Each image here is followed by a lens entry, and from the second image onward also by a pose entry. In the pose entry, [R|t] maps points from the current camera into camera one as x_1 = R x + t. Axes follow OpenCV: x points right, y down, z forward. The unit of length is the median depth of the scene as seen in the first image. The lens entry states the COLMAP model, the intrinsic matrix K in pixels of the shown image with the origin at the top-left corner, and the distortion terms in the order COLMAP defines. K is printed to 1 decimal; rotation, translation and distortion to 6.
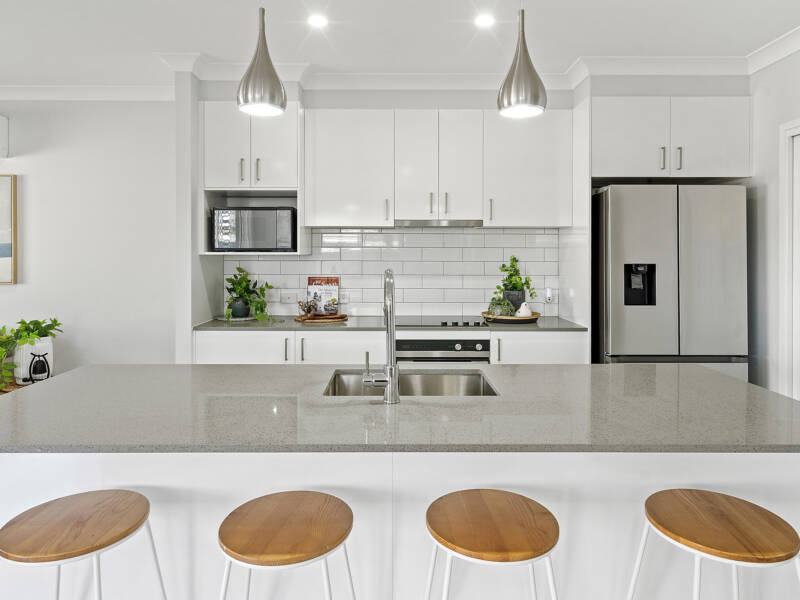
lens RADIAL K [[515.0, 0, 399.4], [0, 515.0, 250.8], [0, 0, 1]] dist [-0.004076, -0.000930]
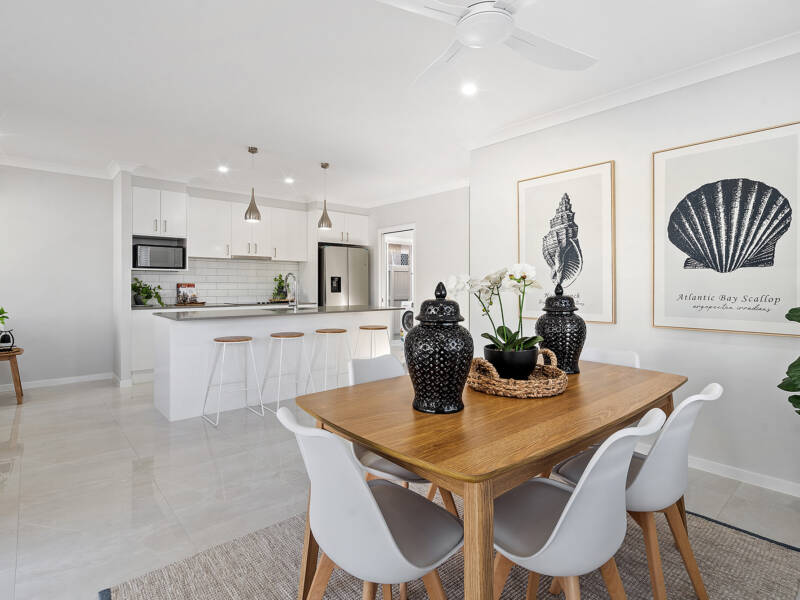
lens RADIAL K [[419.0, 0, 400.0], [0, 419.0, 300.0], [0, 0, 1]] dist [0.000117, 0.001083]
pose [[0.749529, -0.023930, 0.661538, -0.652795], [-0.006637, 0.999024, 0.043658, 0.044505], [-0.661938, -0.037114, 0.748639, -0.761719]]
